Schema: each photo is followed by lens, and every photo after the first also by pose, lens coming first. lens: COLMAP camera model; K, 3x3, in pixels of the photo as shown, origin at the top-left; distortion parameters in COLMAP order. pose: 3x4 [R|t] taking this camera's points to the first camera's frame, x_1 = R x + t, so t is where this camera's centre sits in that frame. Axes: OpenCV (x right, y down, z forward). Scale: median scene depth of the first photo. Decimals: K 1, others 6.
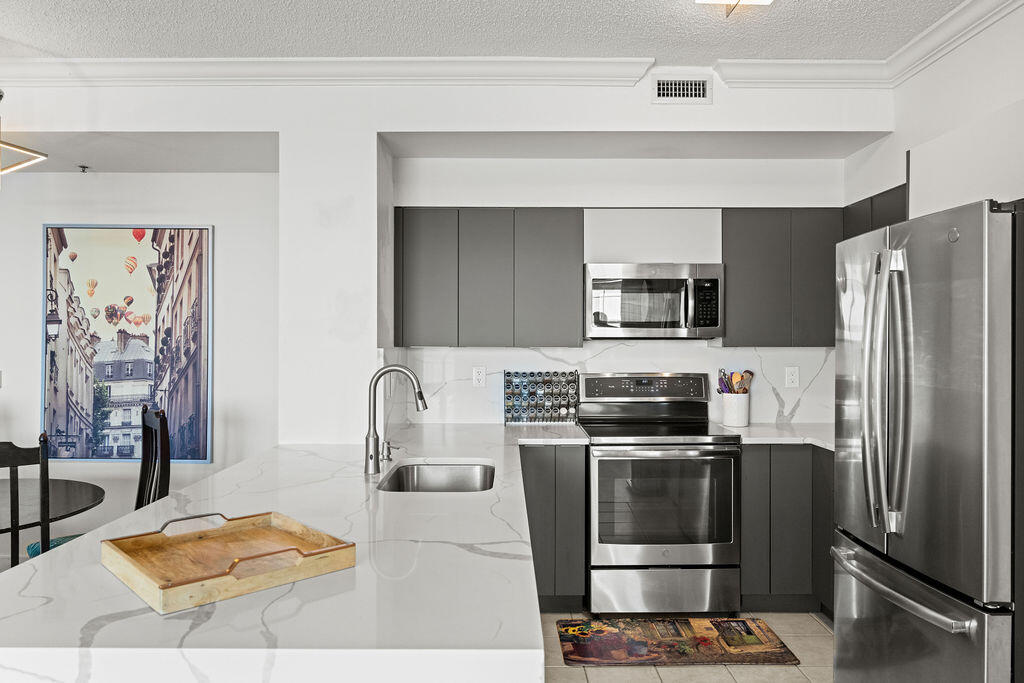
lens RADIAL K [[699.8, 0, 515.6], [0, 699.8, 338.7], [0, 0, 1]] dist [-0.008316, 0.013893]
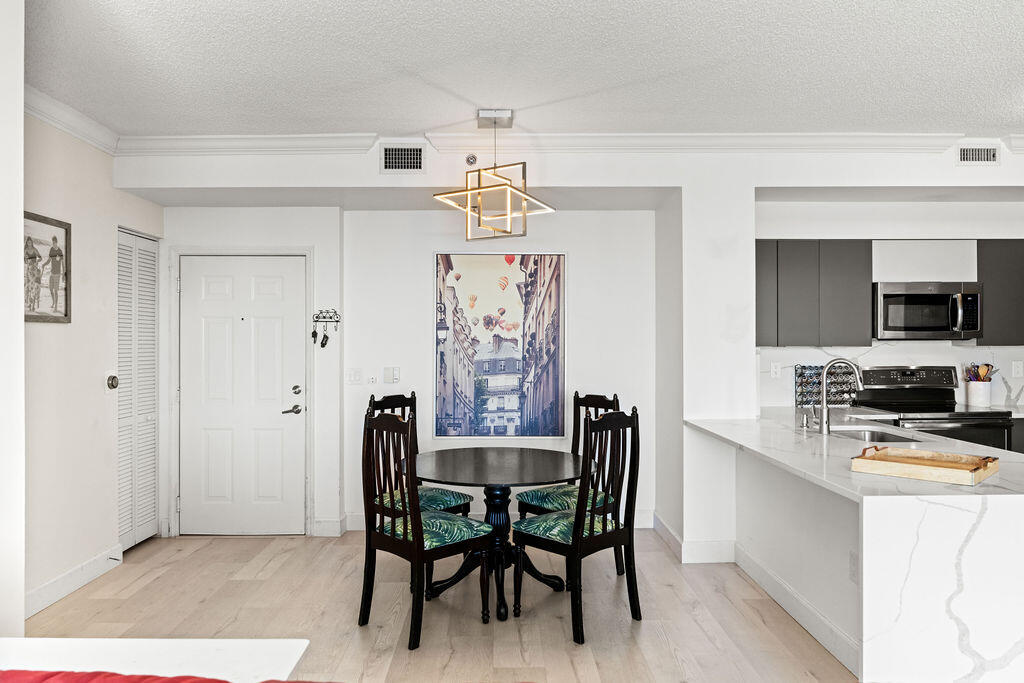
lens RADIAL K [[699.8, 0, 506.1], [0, 699.8, 343.1], [0, 0, 1]] dist [-0.008316, 0.013893]
pose [[0.999817, -0.004658, 0.018560, -0.570734], [0.004617, 0.999987, 0.002222, -0.000070], [-0.018570, -0.002136, 0.999825, -0.273441]]
